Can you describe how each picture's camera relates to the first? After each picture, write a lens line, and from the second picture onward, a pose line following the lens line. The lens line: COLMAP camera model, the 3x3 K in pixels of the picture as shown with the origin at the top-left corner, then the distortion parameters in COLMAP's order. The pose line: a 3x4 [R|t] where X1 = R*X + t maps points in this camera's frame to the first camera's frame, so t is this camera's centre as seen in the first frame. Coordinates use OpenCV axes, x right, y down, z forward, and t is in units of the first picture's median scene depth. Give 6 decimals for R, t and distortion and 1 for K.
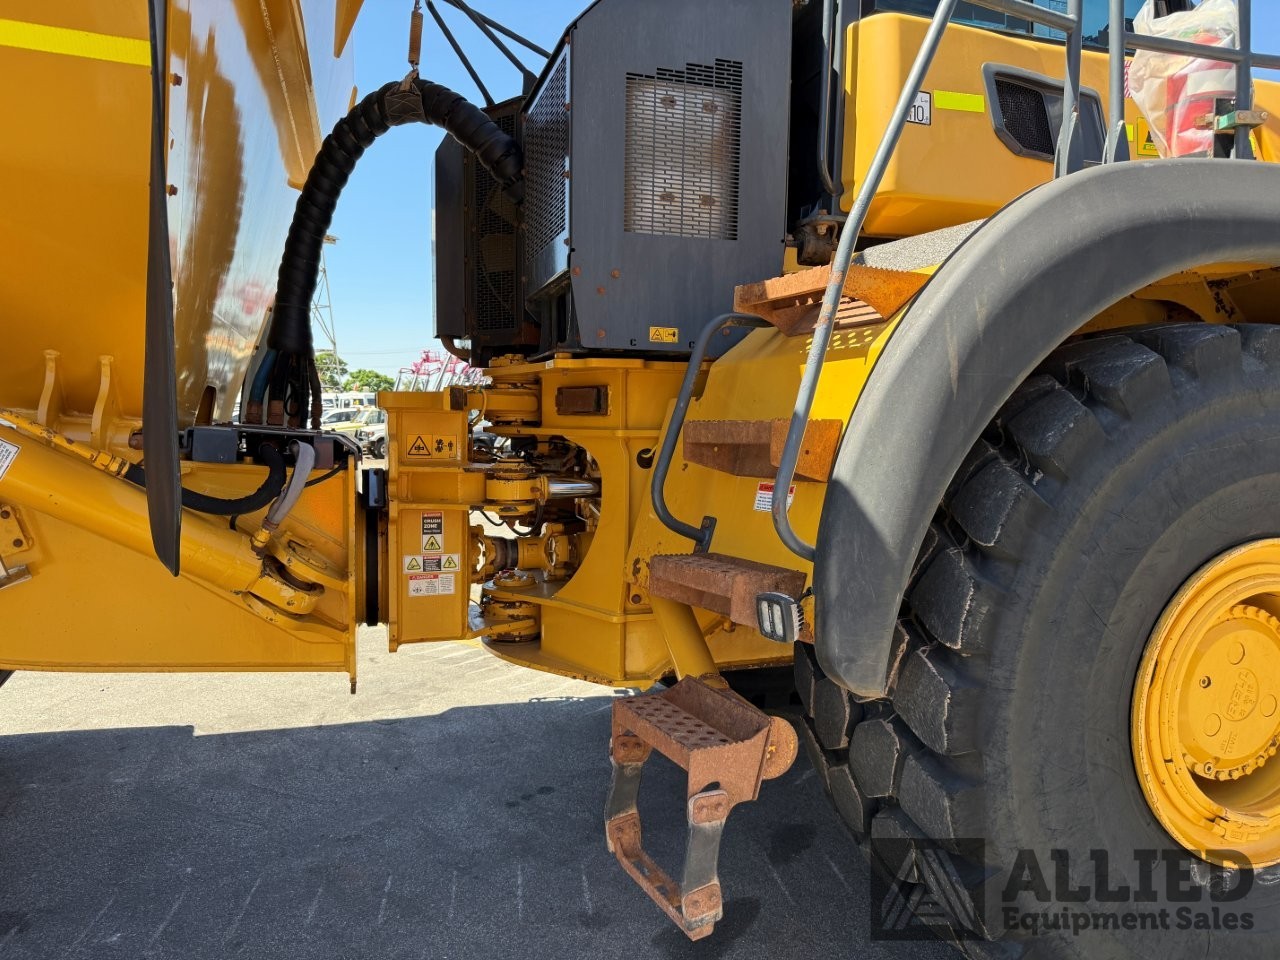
lens RADIAL K [[858.7, 0, 640.0], [0, 858.7, 480.0], [0, 0, 1]] dist [0.077983, -0.114175]
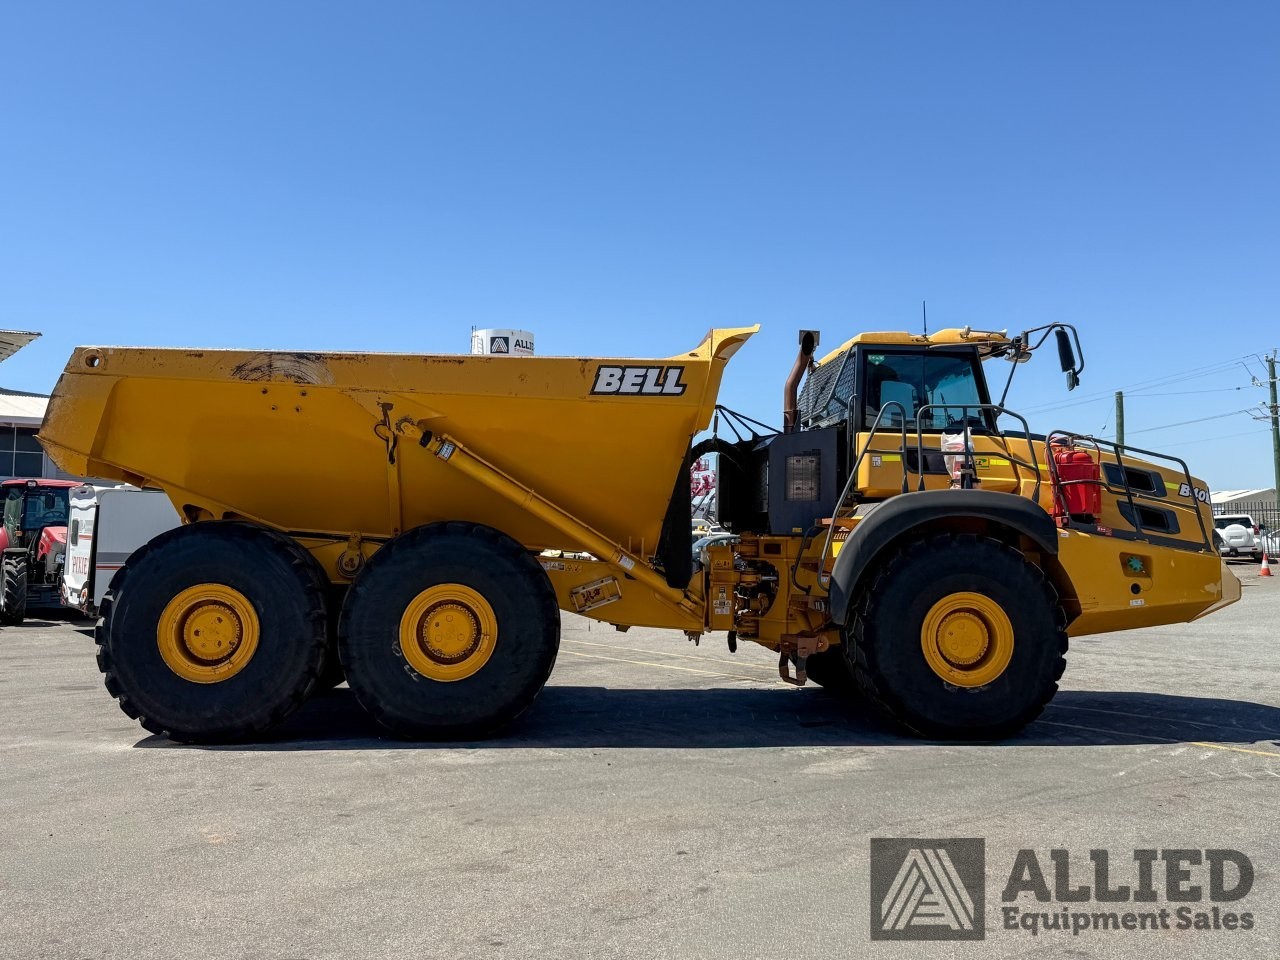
lens RADIAL K [[858.7, 0, 640.0], [0, 858.7, 480.0], [0, 0, 1]] dist [0.077983, -0.114175]
pose [[0.972932, -0.012680, -0.230743, 0.199485], [-0.020476, 0.989836, -0.140731, 0.113450], [0.230182, 0.141646, 0.962784, -2.270018]]
